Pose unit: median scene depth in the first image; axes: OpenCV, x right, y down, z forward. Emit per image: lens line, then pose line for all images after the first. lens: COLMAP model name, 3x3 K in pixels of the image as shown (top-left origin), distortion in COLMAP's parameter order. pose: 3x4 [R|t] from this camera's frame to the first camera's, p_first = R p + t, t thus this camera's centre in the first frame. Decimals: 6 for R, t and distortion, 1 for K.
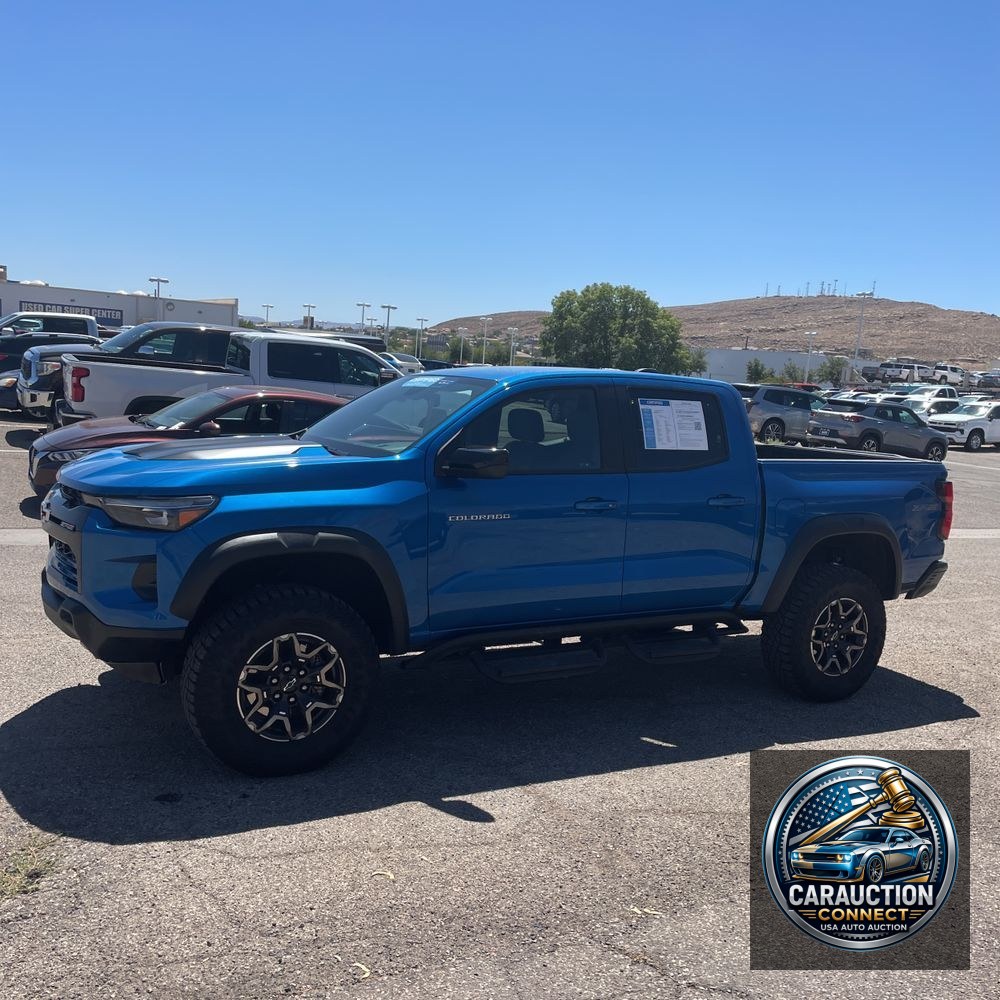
lens RADIAL K [[1028.5, 0, 495.4], [0, 1028.5, 496.6], [0, 0, 1]] dist [0.103684, -0.175341]
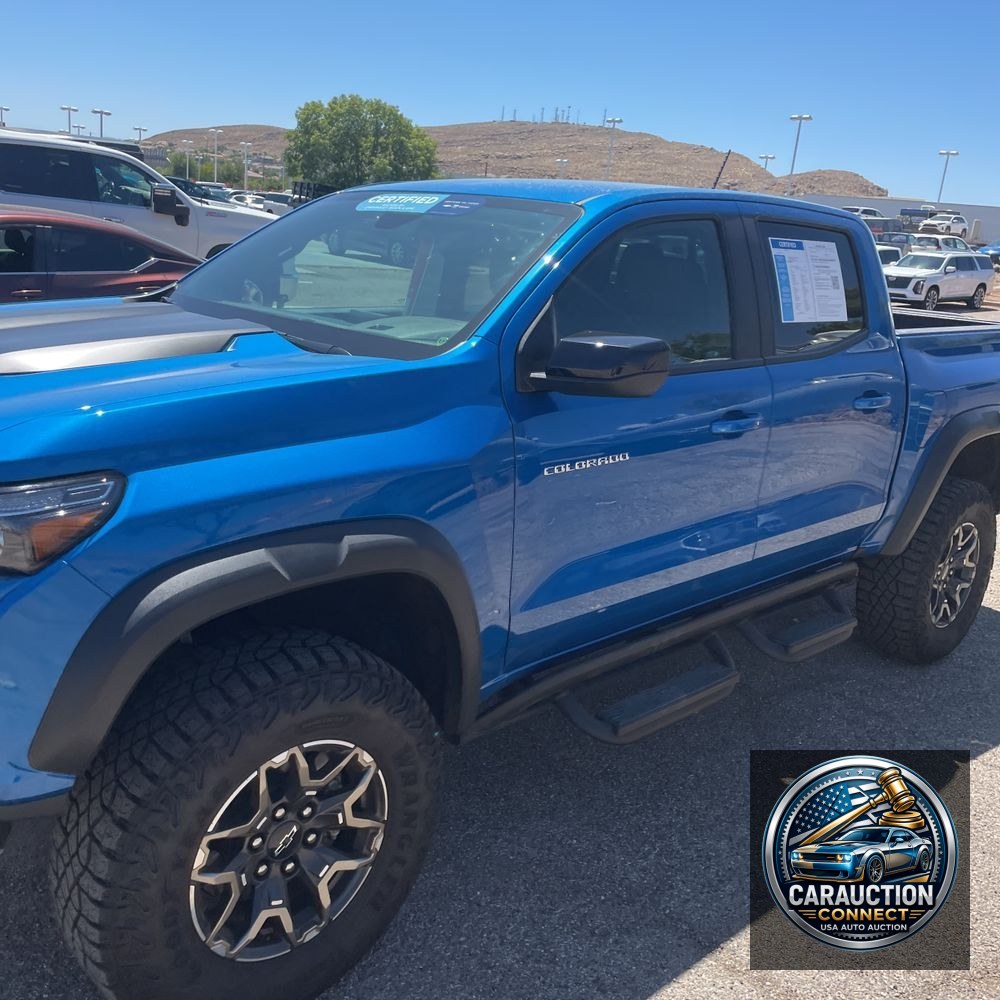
lens RADIAL K [[1031.5, 0, 486.5], [0, 1031.5, 501.5], [0, 0, 1]] dist [0.080661, -0.111515]
pose [[0.971572, -0.046115, 0.232211, -0.166281], [0.007268, 0.986193, 0.165439, -0.043330], [-0.236634, -0.159048, 0.958493, 0.417325]]
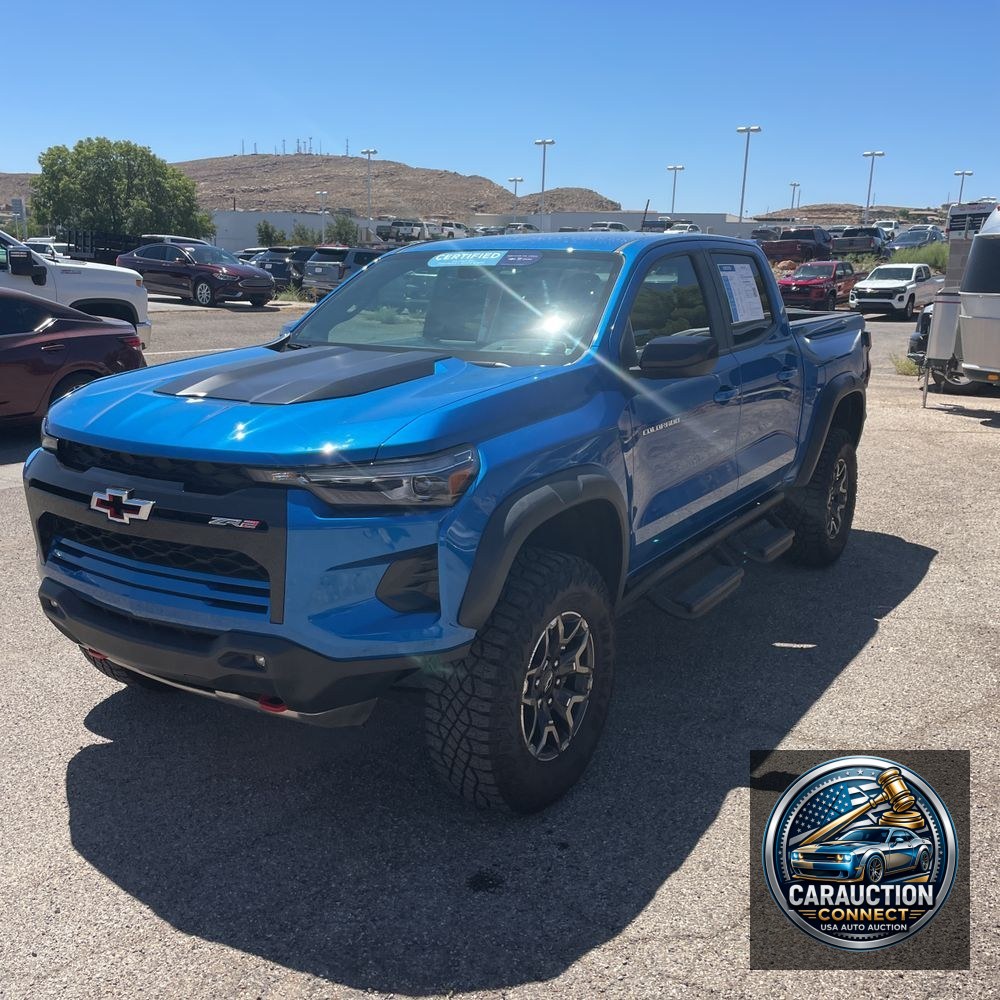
lens RADIAL K [[1028.5, 0, 495.4], [0, 1028.5, 496.6], [0, 0, 1]] dist [0.103684, -0.175341]
pose [[0.888761, -0.150949, 0.432804, -0.415419], [0.094943, 0.984367, 0.148352, -0.049029], [-0.448431, -0.090757, 0.889198, 0.290146]]
